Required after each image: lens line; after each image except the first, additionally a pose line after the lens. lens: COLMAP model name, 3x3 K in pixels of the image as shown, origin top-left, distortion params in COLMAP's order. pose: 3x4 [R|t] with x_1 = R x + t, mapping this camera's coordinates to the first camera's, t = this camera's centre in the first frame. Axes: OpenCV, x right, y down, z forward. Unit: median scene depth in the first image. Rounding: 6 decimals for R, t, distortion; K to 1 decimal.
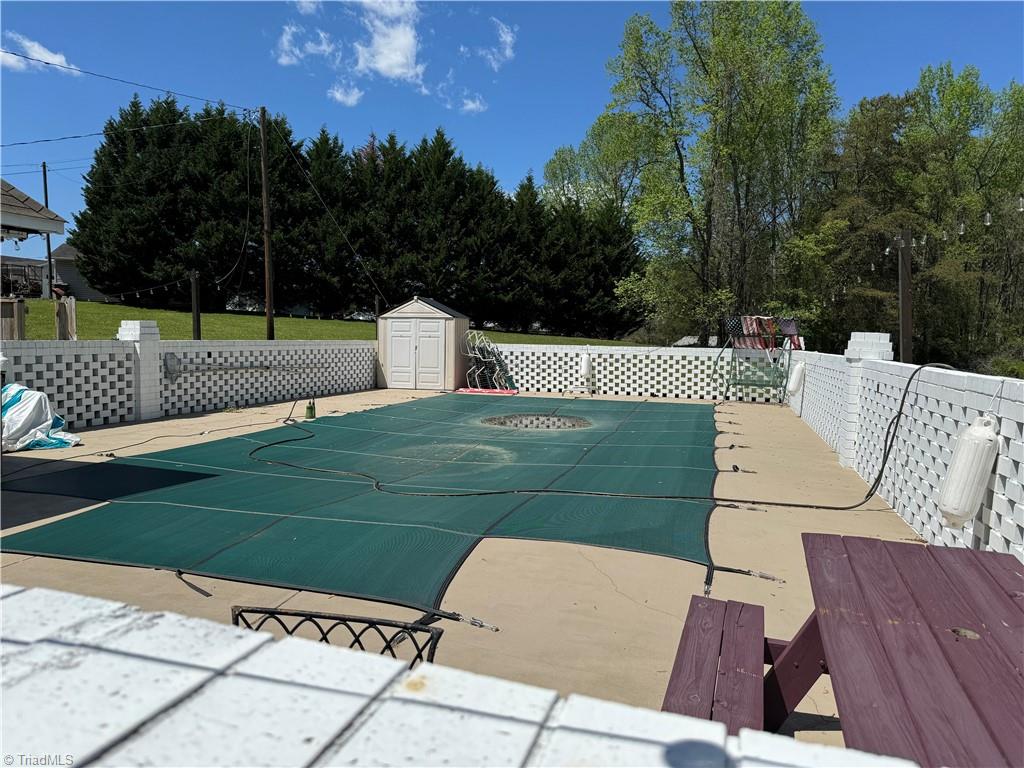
lens RADIAL K [[733.4, 0, 515.2], [0, 733.4, 384.2], [0, 0, 1]] dist [0.063741, -0.084555]
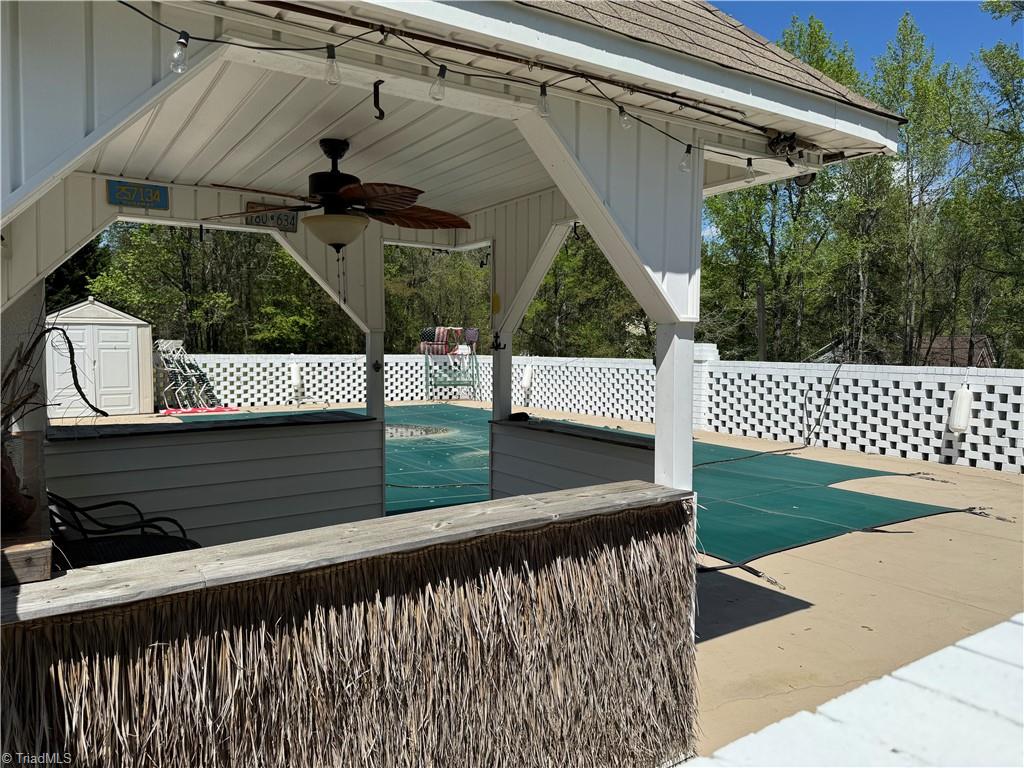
lens RADIAL K [[733.4, 0, 518.0], [0, 733.4, 380.1], [0, 0, 1]] dist [0.063741, -0.084555]
pose [[0.615281, -0.049606, 0.786745, -0.480181], [0.056720, 0.998217, 0.018582, -0.020294], [-0.786264, 0.033191, 0.616998, 0.166364]]
